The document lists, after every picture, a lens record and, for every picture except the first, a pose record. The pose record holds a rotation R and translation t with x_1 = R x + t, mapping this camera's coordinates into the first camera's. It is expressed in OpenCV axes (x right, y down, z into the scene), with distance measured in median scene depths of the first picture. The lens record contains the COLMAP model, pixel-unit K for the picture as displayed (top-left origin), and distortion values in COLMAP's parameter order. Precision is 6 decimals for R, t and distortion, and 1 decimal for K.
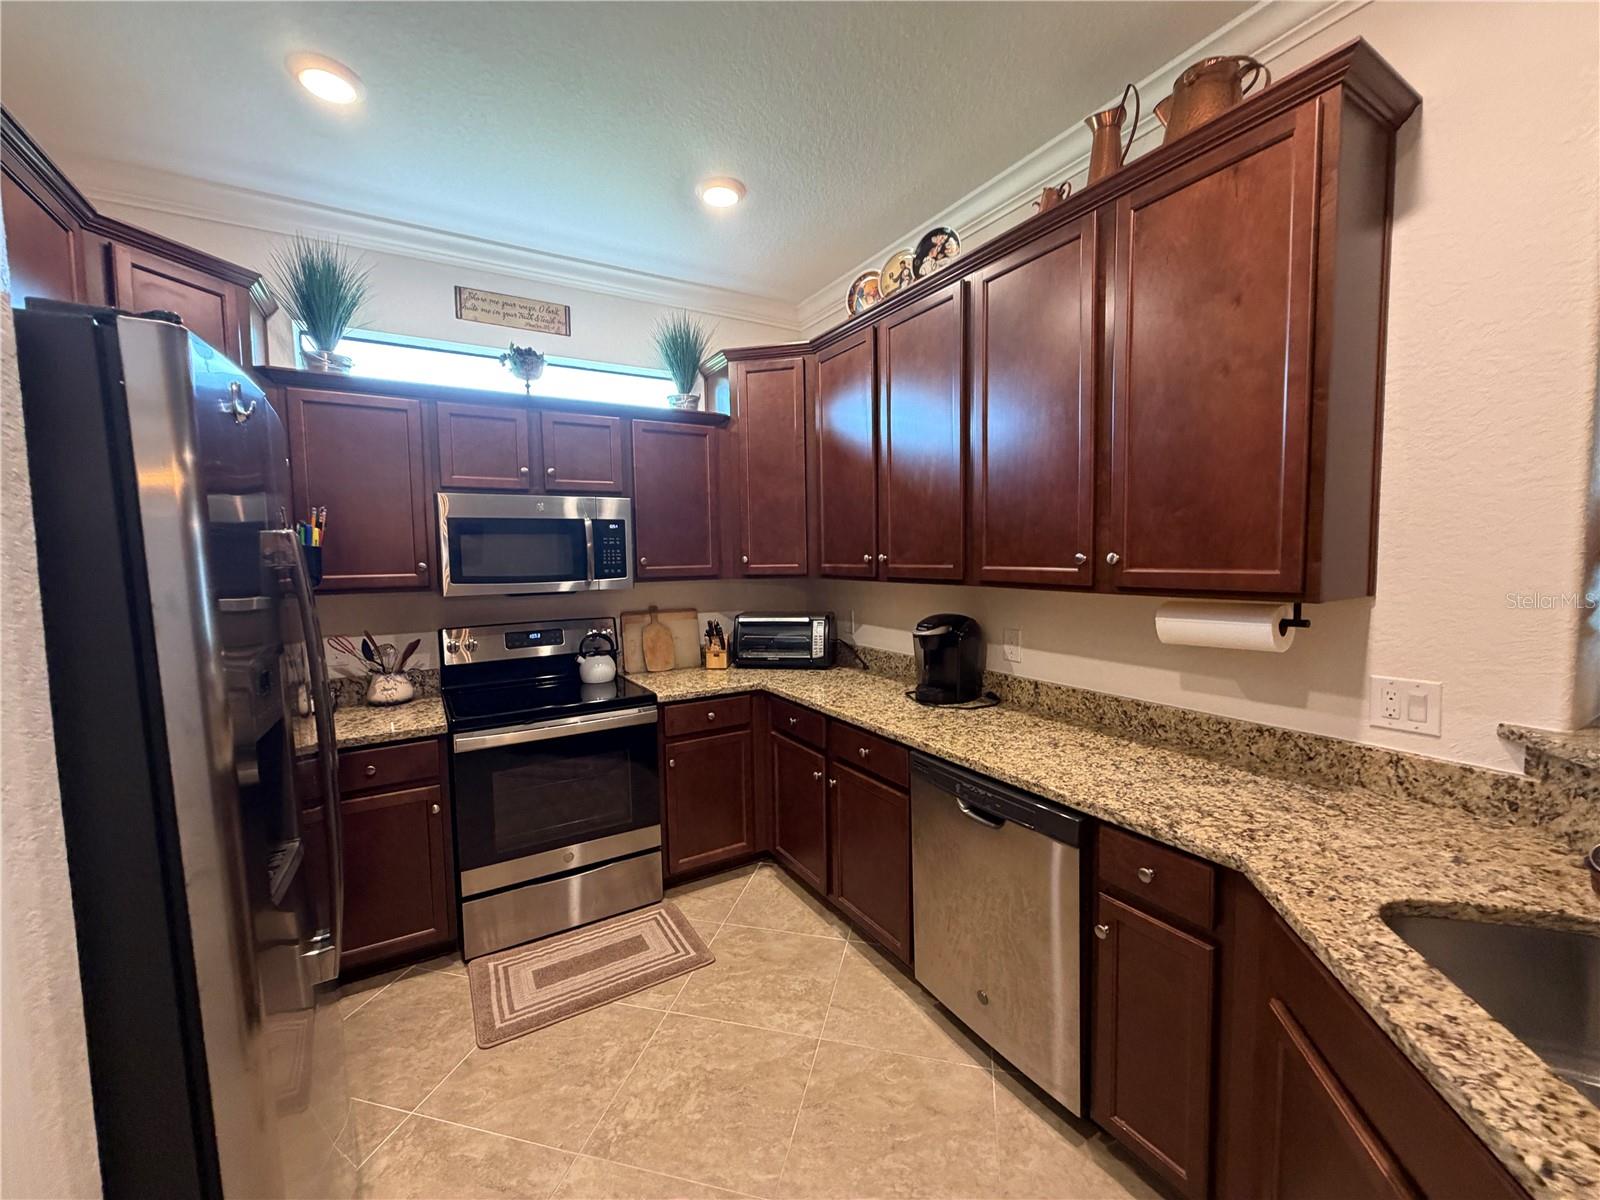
lens RADIAL K [[636.9, 0, 799.1], [0, 636.9, 599.7], [0, 0, 1]] dist [0.000320, 0.000276]
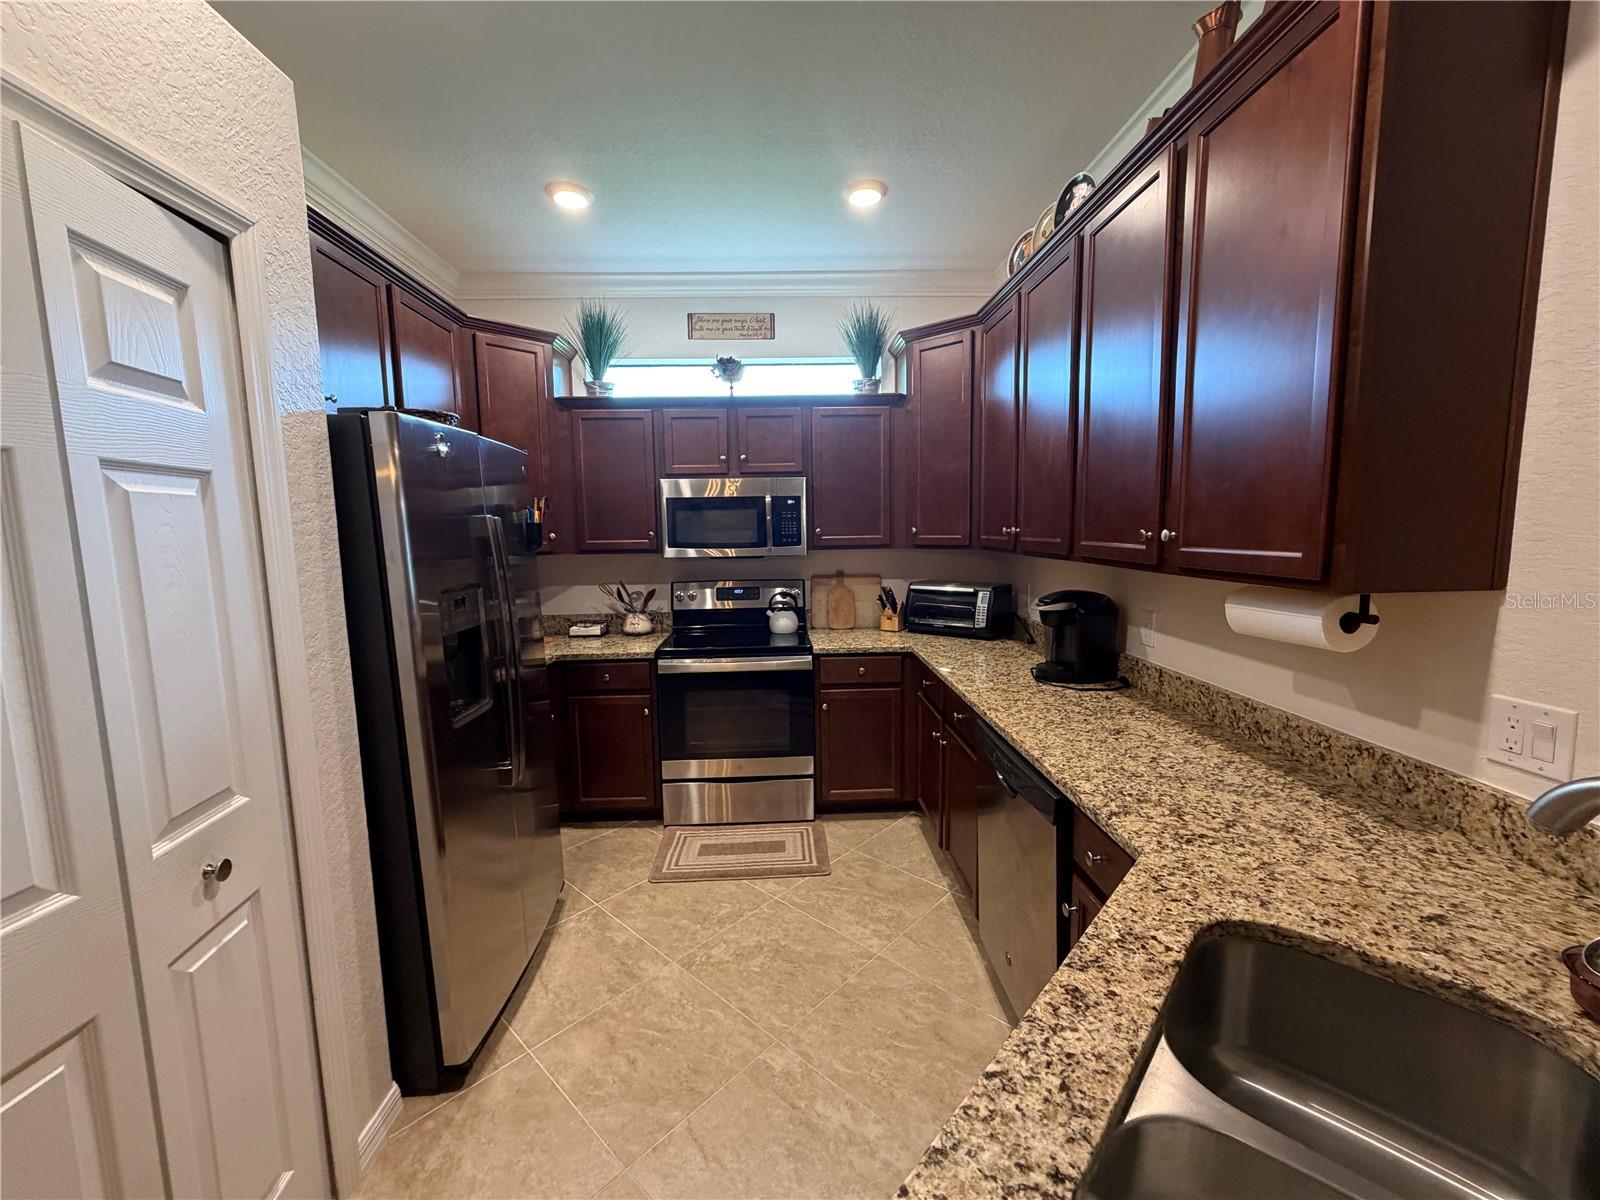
lens RADIAL K [[636.9, 0, 796.6], [0, 636.9, 600.8], [0, 0, 1]] dist [0.000320, 0.000276]
pose [[0.877496, 0.059381, -0.475894, 0.359634], [-0.033569, 0.997476, 0.062566, -0.008293], [0.478408, -0.038927, 0.877274, -0.042183]]
